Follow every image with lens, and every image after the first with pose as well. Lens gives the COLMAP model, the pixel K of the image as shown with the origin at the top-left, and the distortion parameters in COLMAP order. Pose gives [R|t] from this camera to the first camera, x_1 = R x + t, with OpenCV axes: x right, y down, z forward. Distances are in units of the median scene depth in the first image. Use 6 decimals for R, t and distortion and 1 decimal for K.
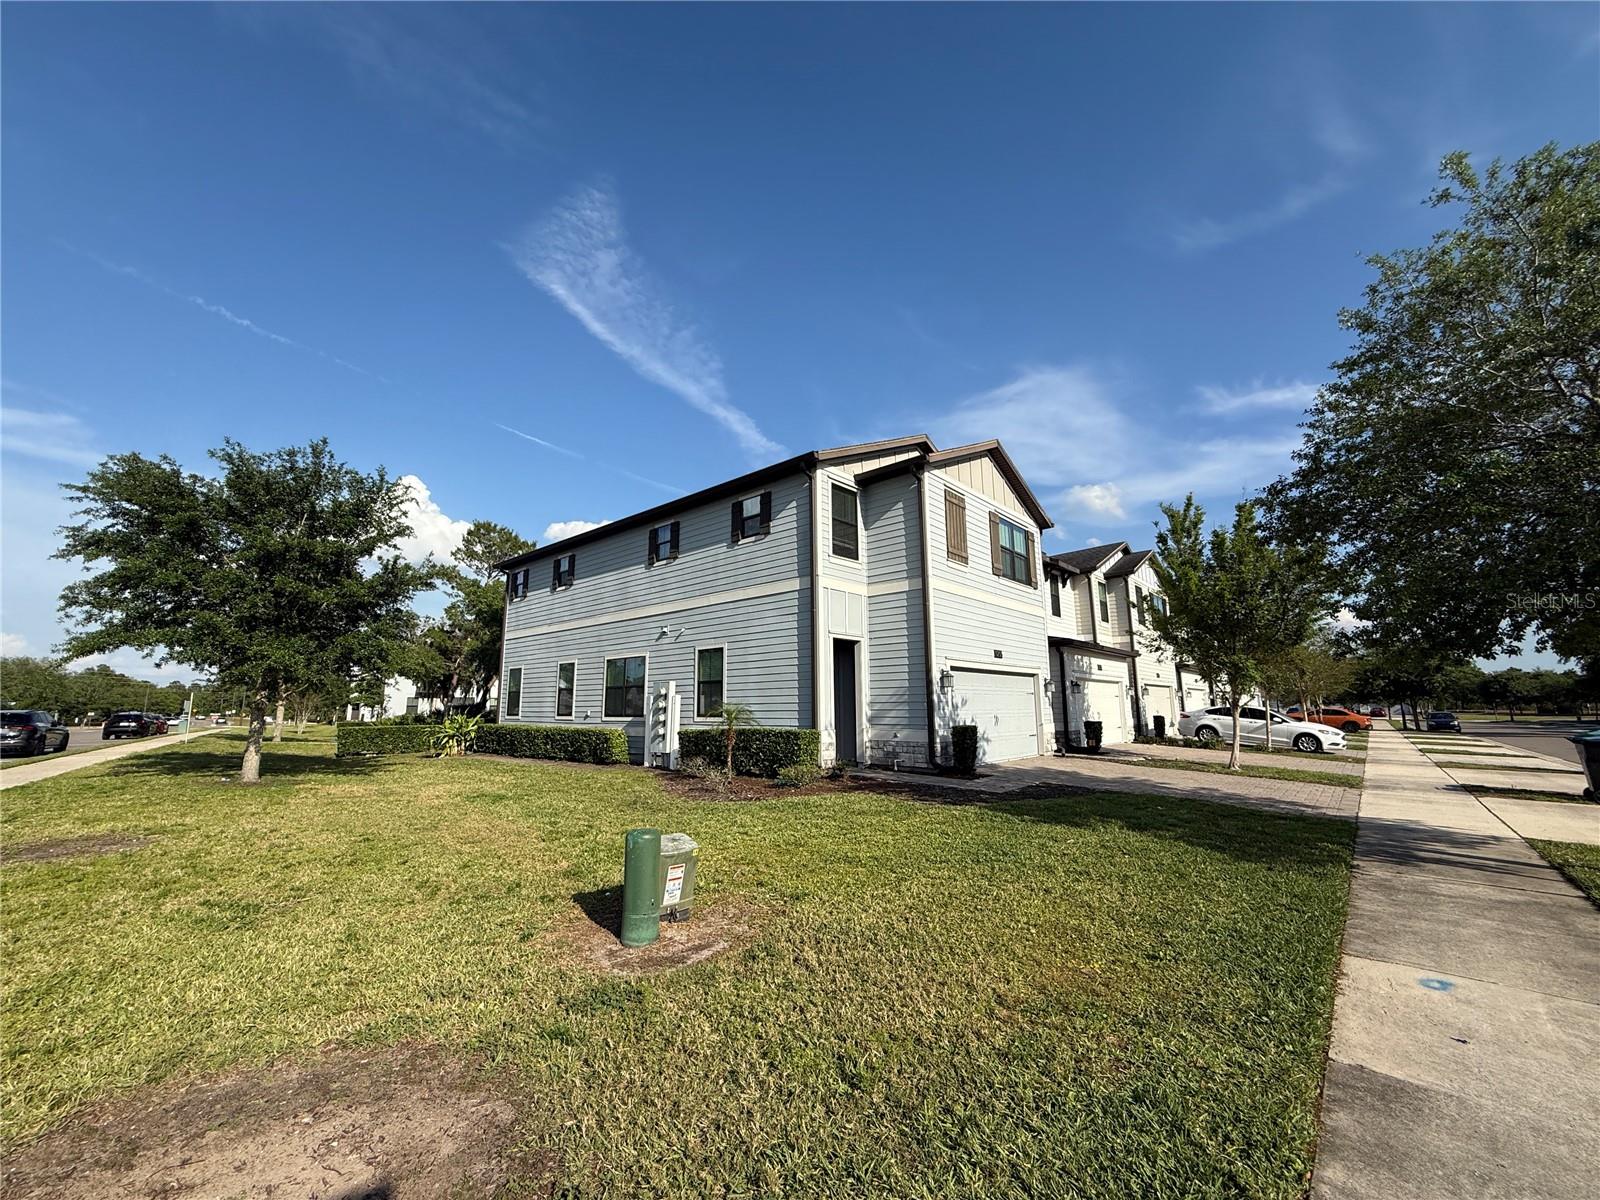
lens RADIAL K [[640.4, 0, 800.0], [0, 640.4, 600.0], [0, 0, 1]] dist [-0.001115, -0.000376]
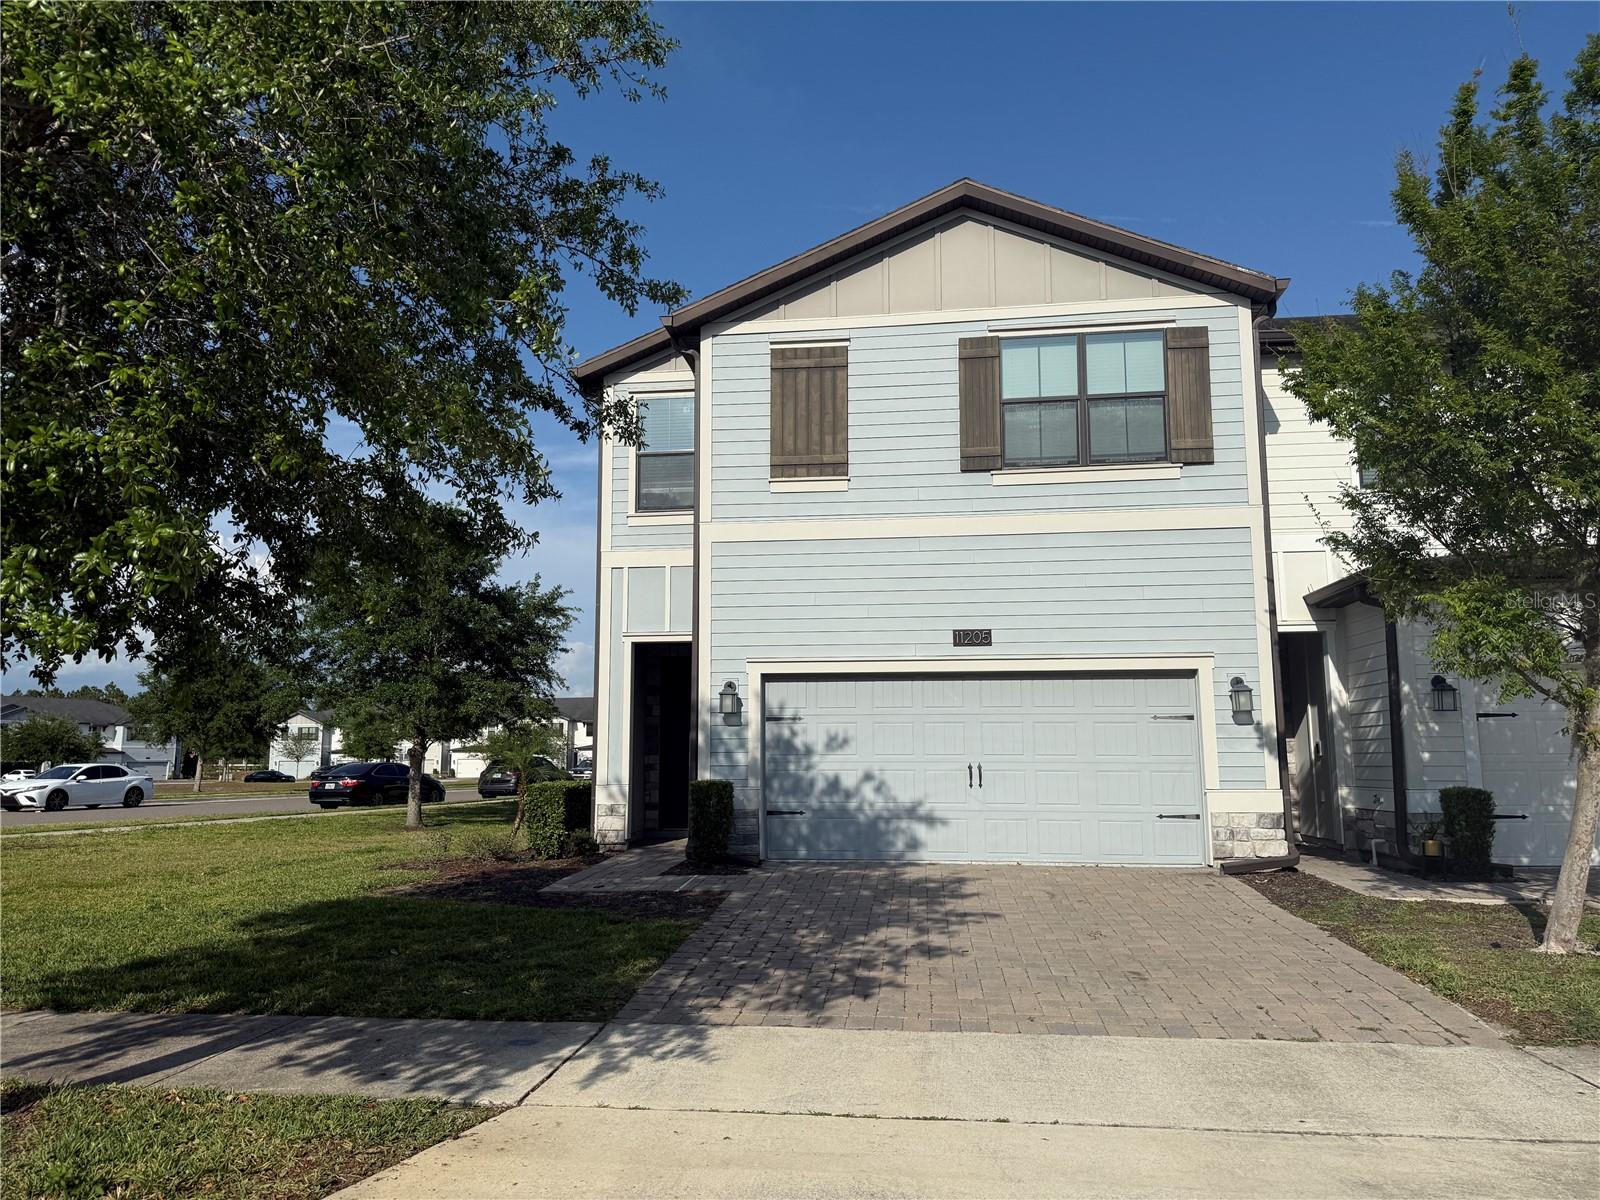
lens RADIAL K [[1074.0, 0, 800.0], [0, 1074.0, 600.0], [0, 0, 1]] dist [-0.000272, -0.000106]
pose [[0.565276, -0.101105, -0.818682, 0.939354], [0.140523, 0.989756, -0.025205, 0.060984], [0.812845, -0.100796, 0.573693, 0.466016]]
